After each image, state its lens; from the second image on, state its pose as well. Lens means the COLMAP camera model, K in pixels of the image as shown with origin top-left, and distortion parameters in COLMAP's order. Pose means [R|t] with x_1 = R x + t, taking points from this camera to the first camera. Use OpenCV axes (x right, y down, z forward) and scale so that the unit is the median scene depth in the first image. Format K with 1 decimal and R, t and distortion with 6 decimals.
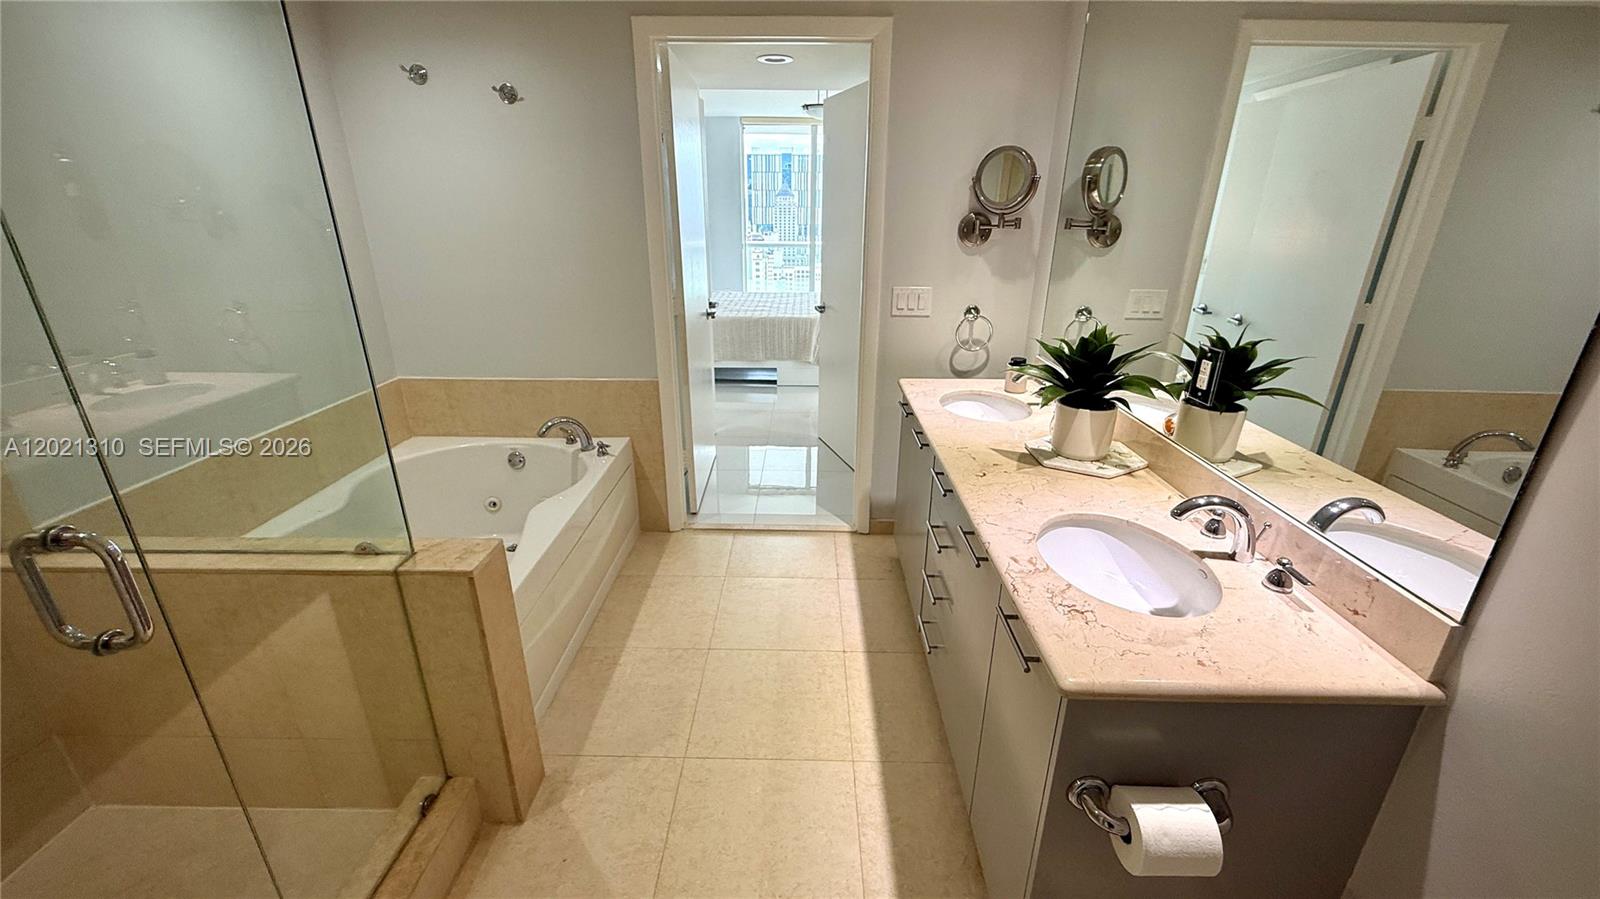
lens RADIAL K [[637.9, 0, 798.5], [0, 637.9, 451.2], [0, 0, 1]] dist [-0.000545, -0.000065]
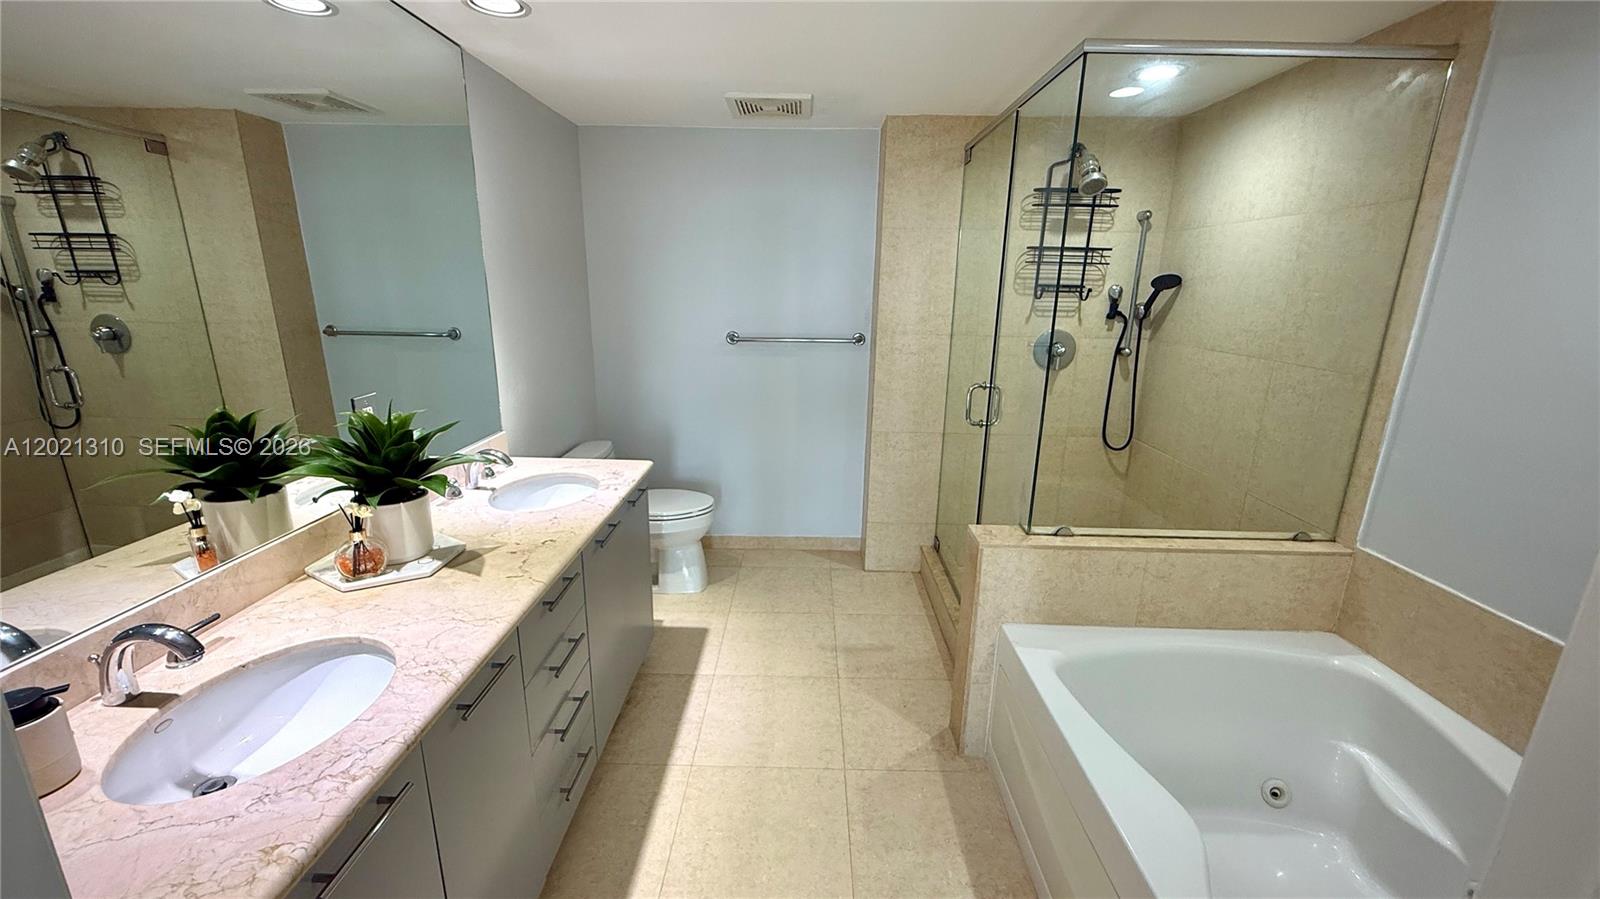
lens RADIAL K [[637.9, 0, 798.5], [0, 637.9, 451.2], [0, 0, 1]] dist [-0.000545, -0.000065]
pose [[-0.999702, -0.024235, -0.002968, -0.084507], [-0.021372, 0.809814, 0.586297, -0.619463], [-0.011805, 0.586186, -0.810091, 1.612085]]
